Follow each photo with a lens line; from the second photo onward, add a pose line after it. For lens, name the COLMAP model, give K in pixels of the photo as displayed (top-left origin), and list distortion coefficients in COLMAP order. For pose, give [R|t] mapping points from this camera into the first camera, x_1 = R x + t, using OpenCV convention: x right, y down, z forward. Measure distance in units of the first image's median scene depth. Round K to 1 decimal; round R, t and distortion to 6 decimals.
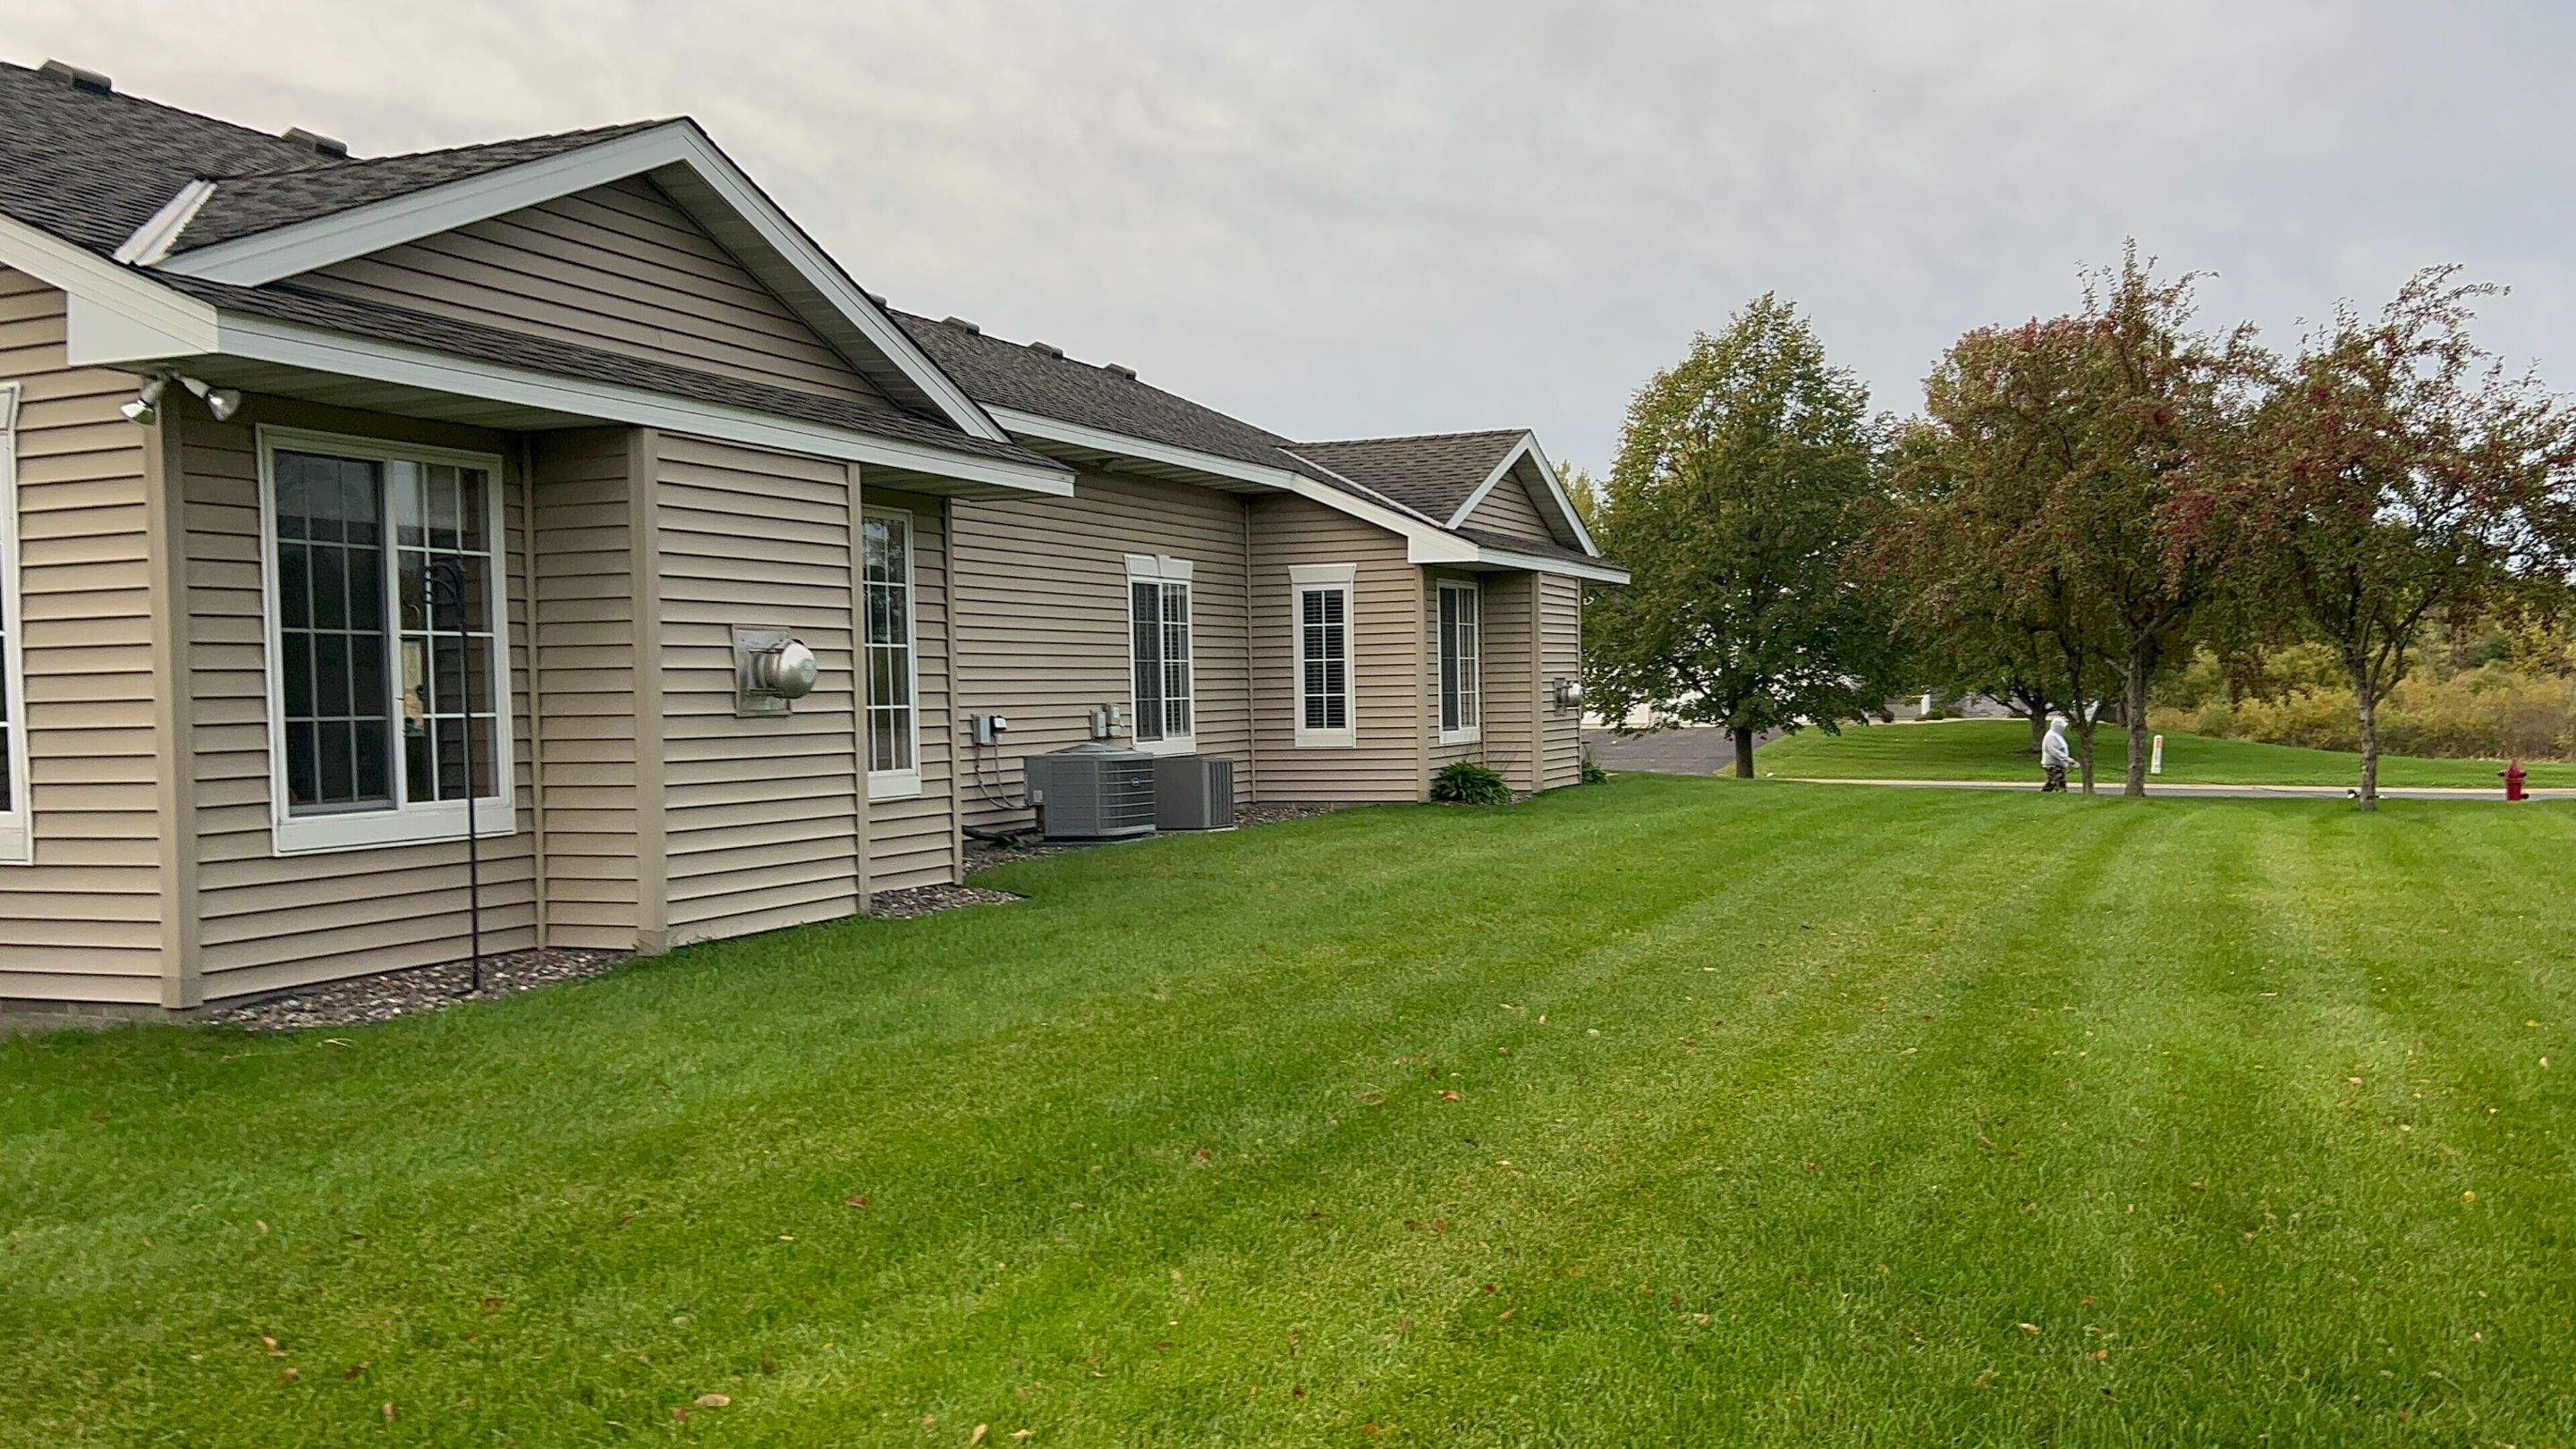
lens RADIAL K [[2109.4, 0, 1309.9], [0, 2109.4, 774.5], [0, 0, 1]] dist [0.095679, -0.109517]
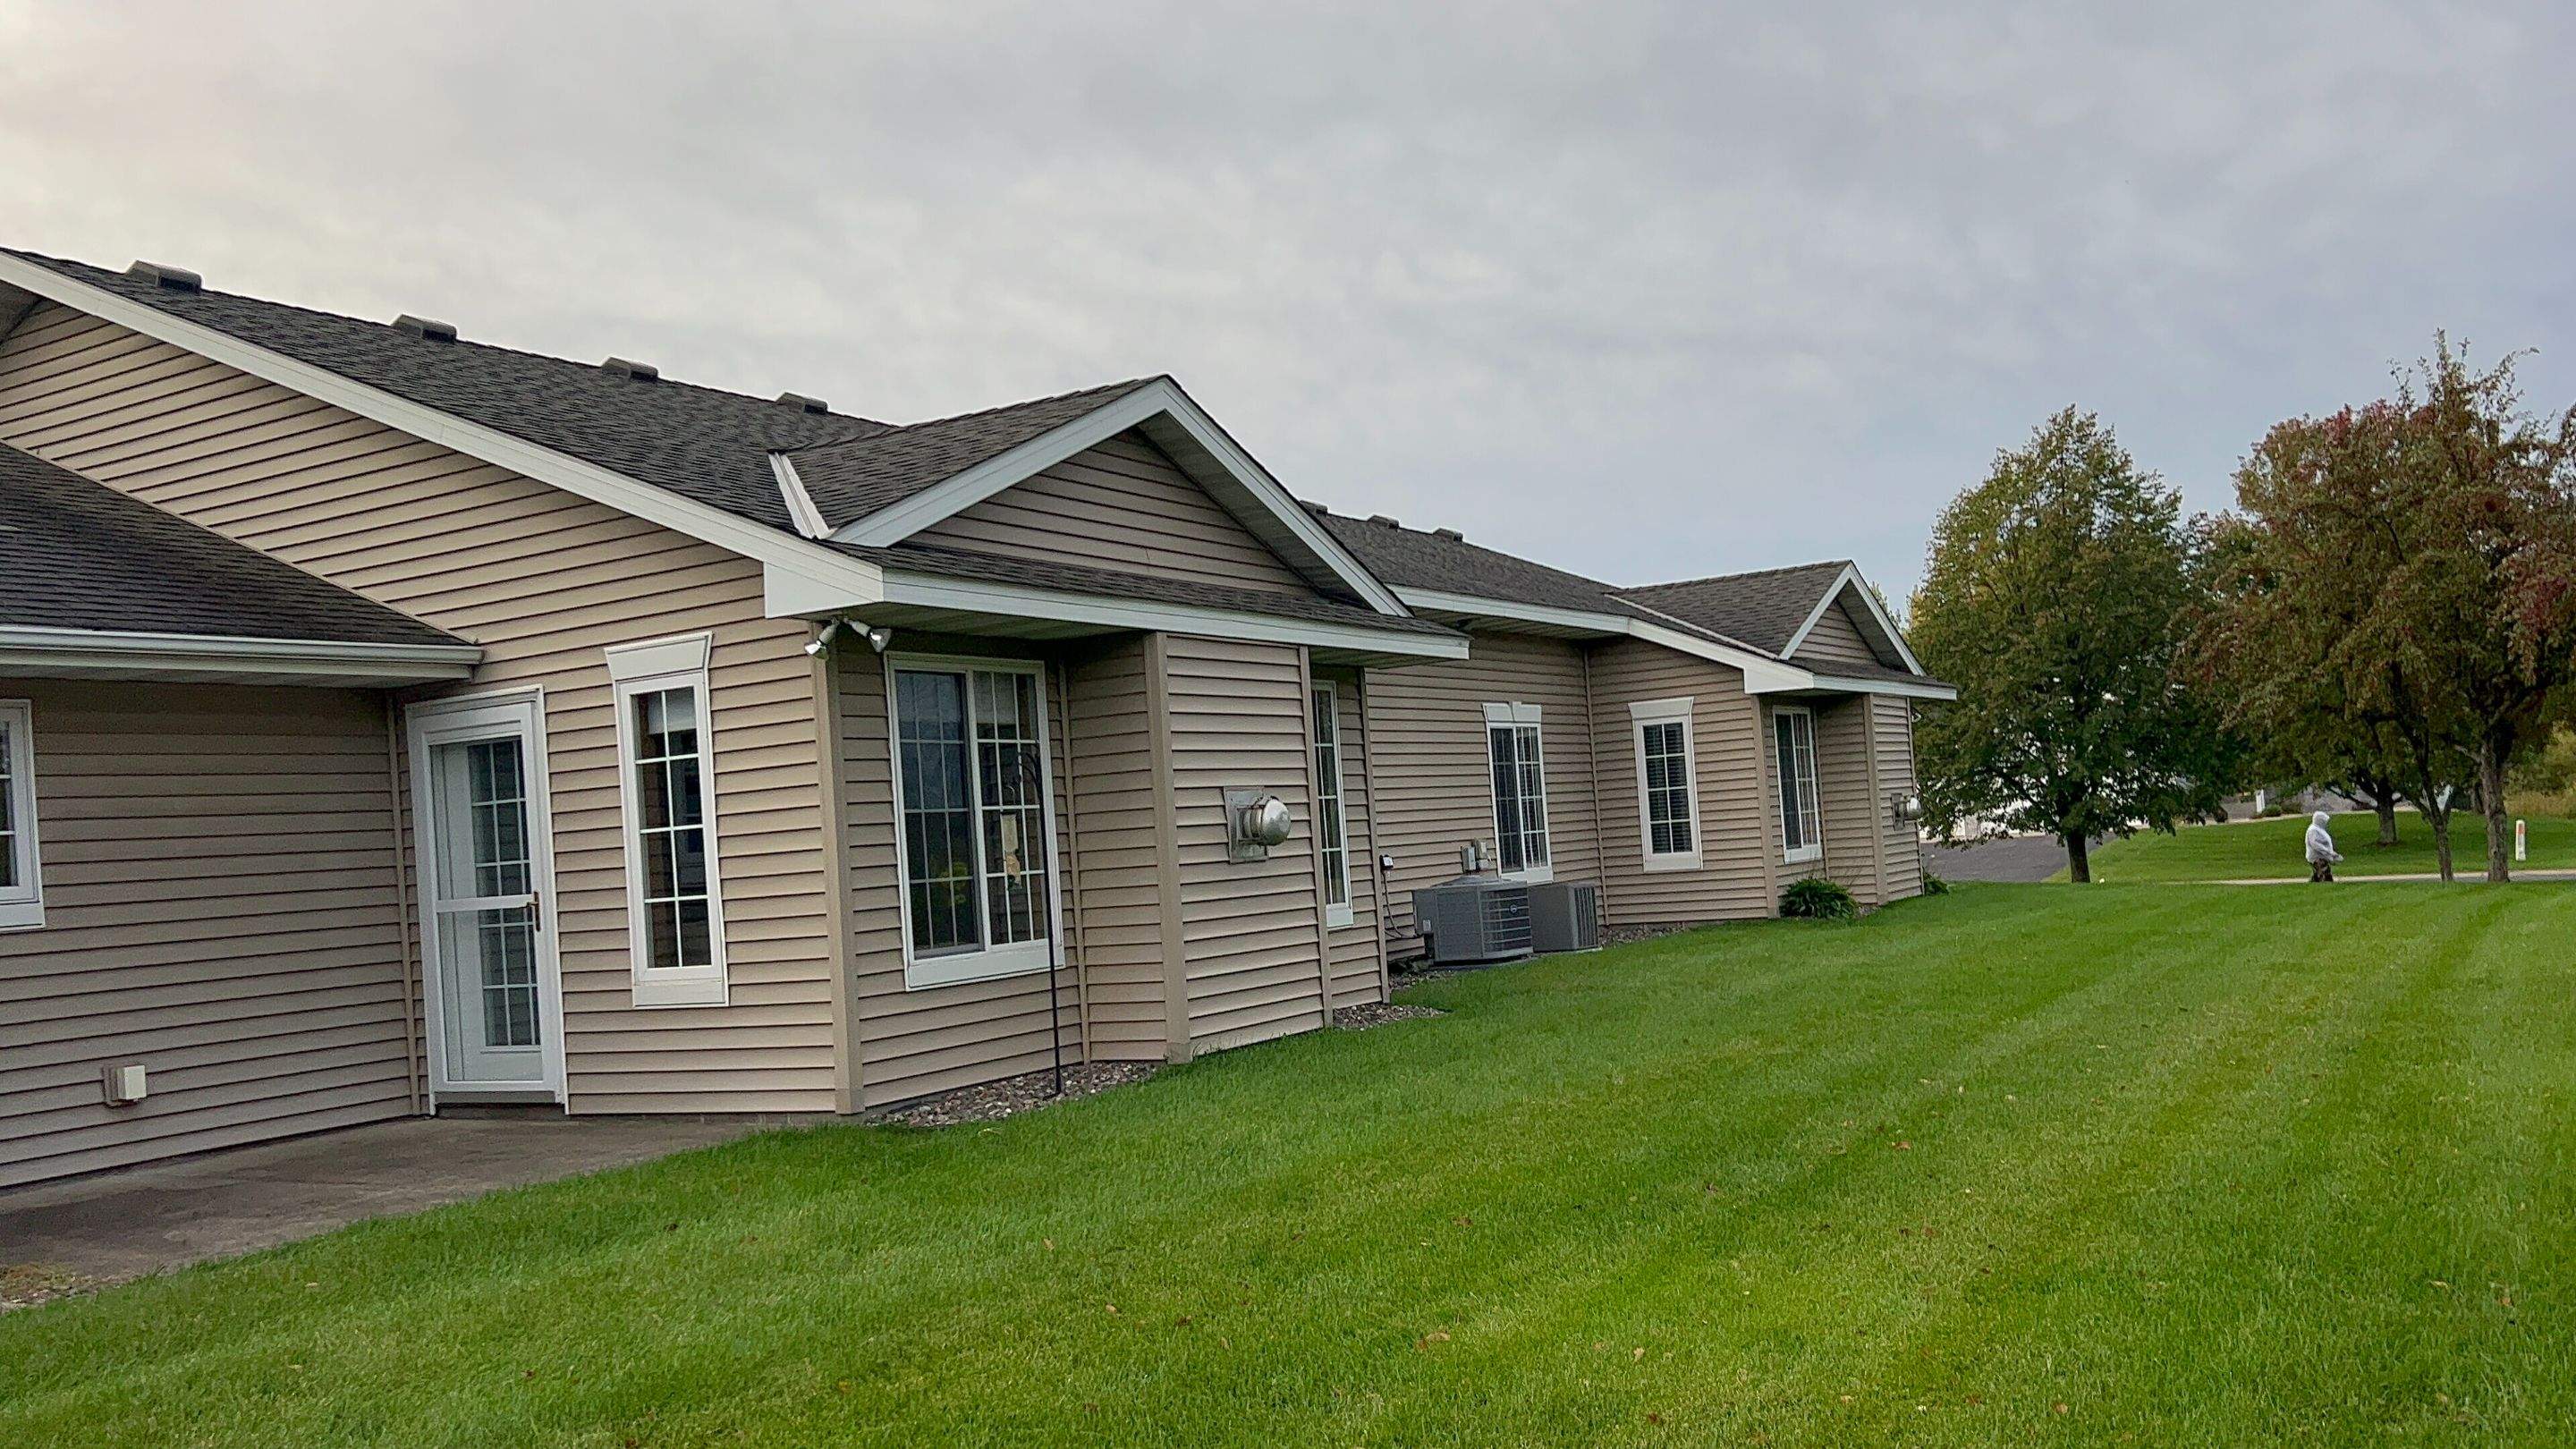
lens RADIAL K [[2109.4, 0, 1309.9], [0, 2109.4, 774.5], [0, 0, 1]] dist [0.095679, -0.109517]
pose [[0.989558, -0.056577, -0.132564, -0.030716], [0.047770, 0.996493, -0.068700, 0.003211], [0.135986, 0.061650, 0.988791, -0.081249]]
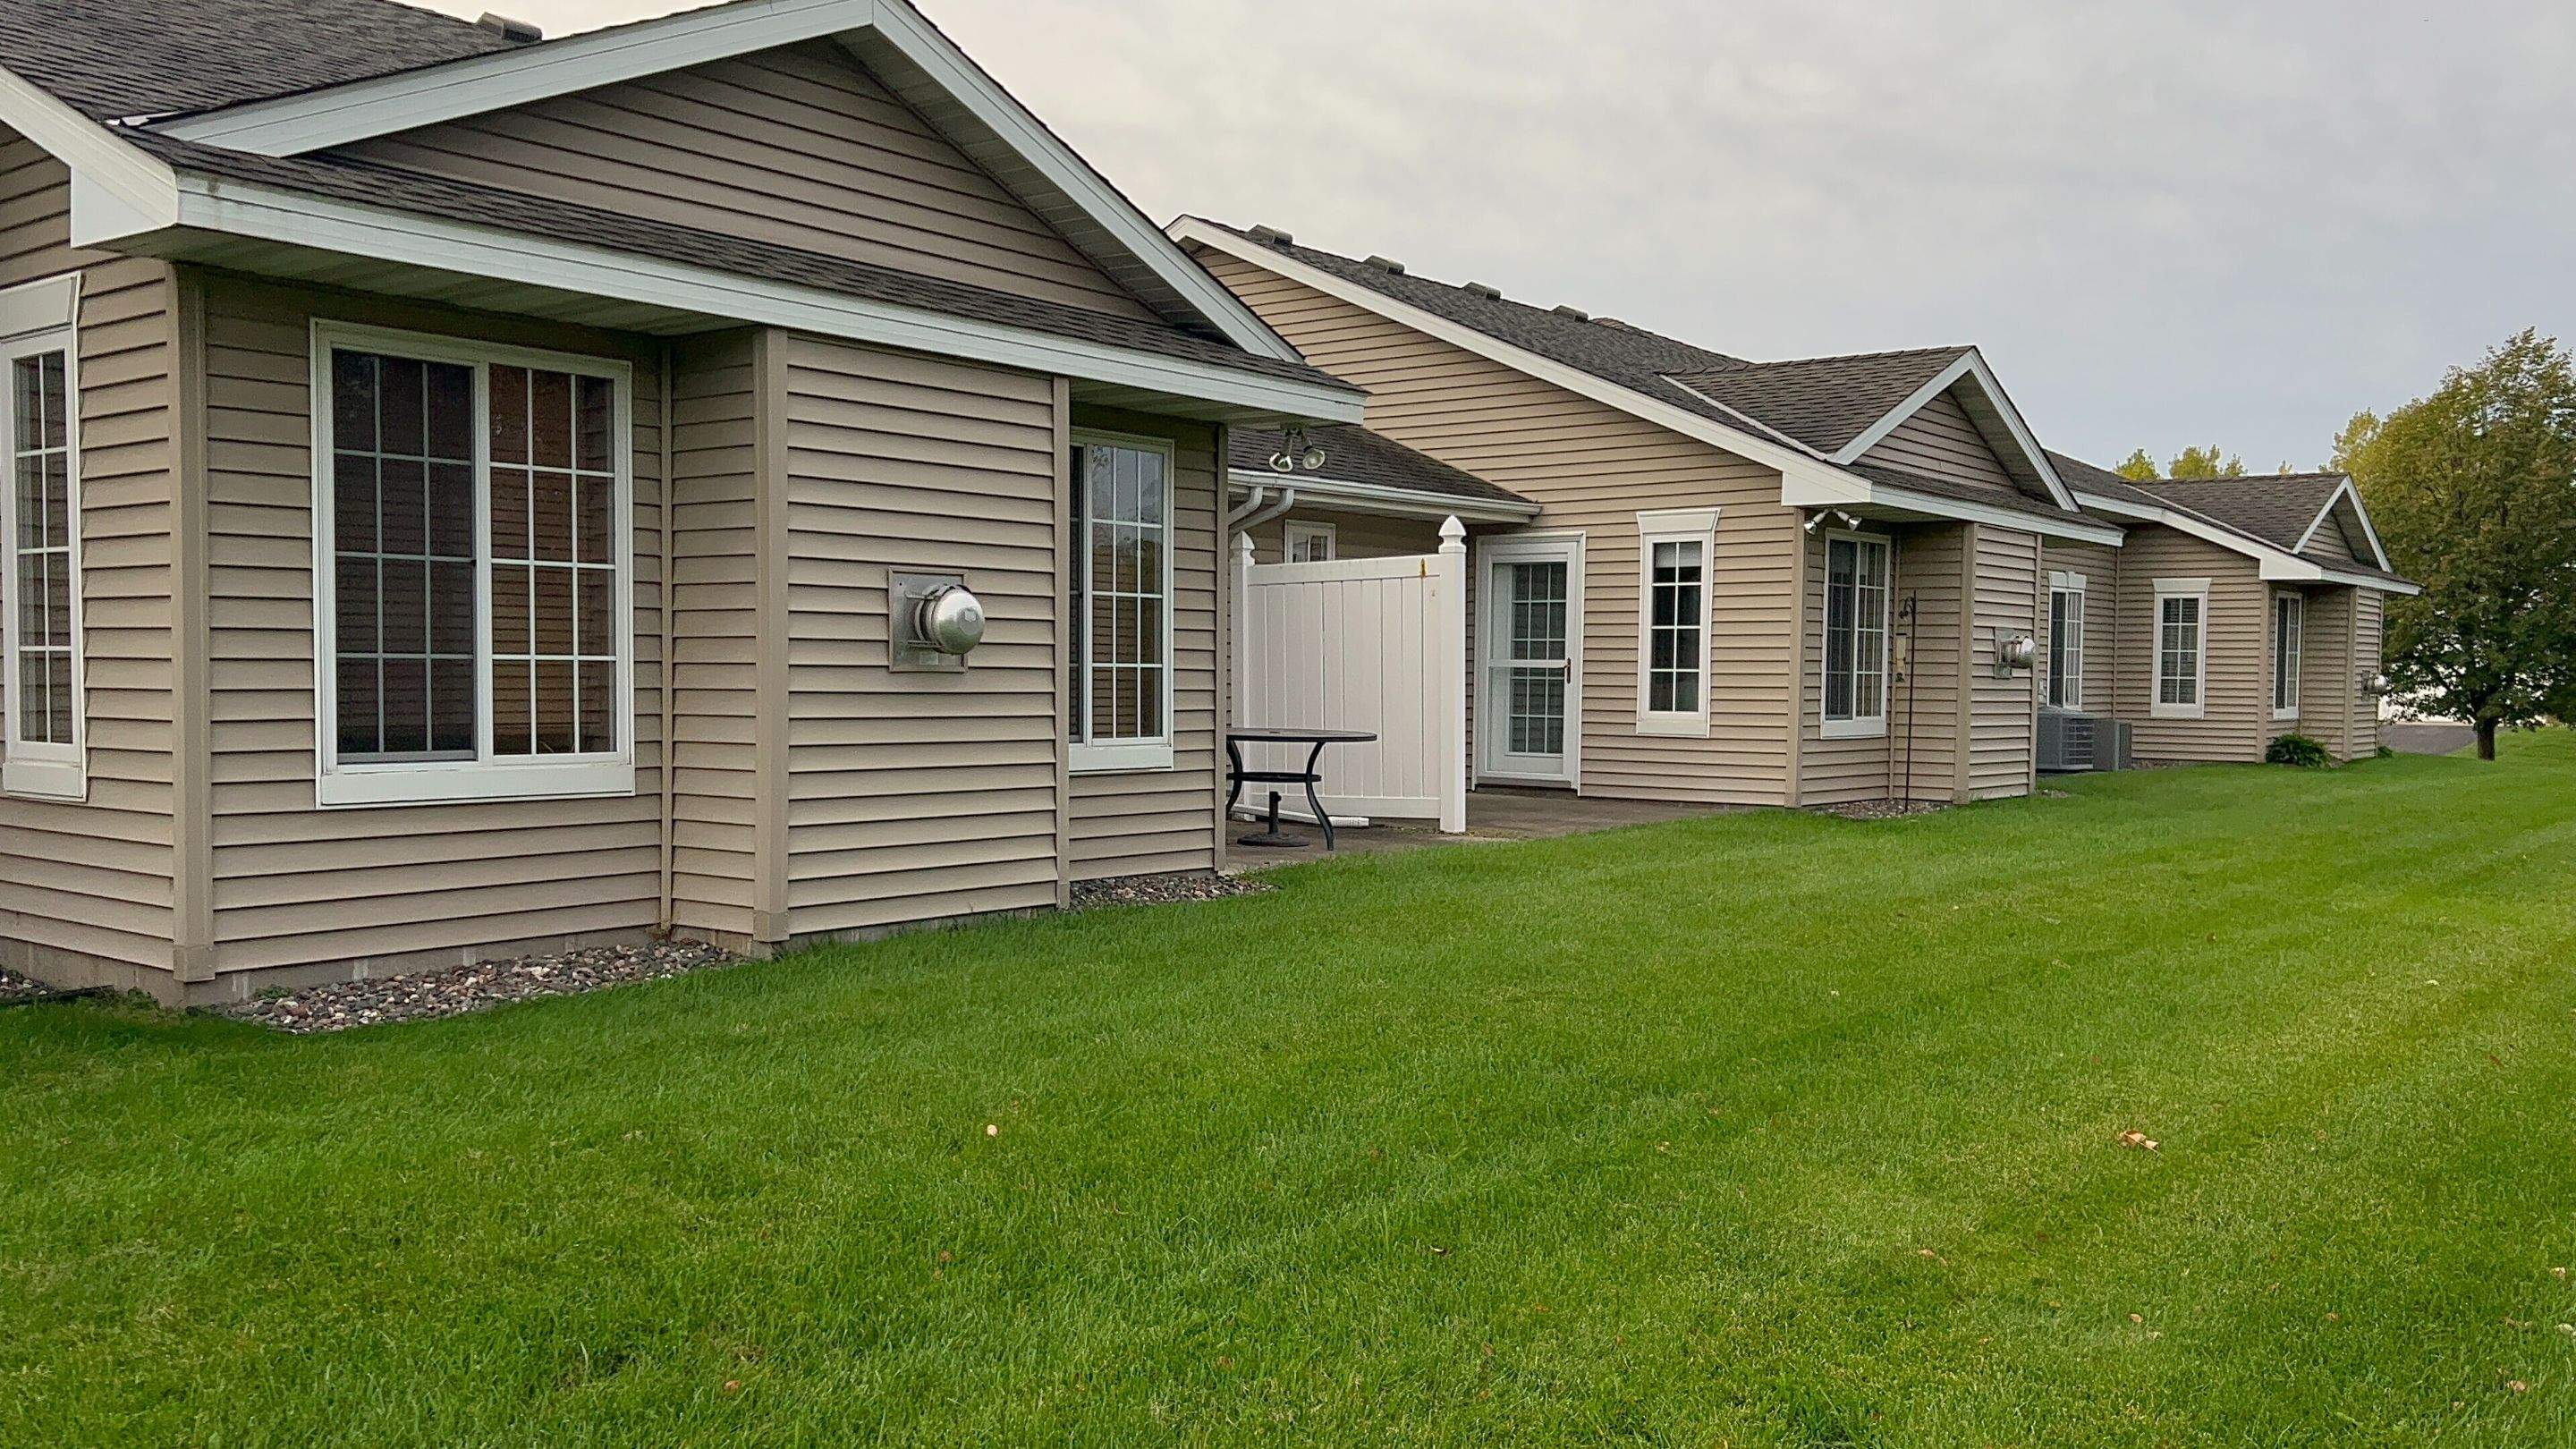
lens RADIAL K [[2148.5, 0, 1236.8], [0, 2148.5, 778.2], [0, 0, 1]] dist [0.077571, -0.143863]
pose [[0.959685, 0.044430, -0.277545, -0.177070], [-0.041346, 0.999001, 0.016958, 0.025450], [0.278021, -0.004798, 0.960563, -0.451846]]
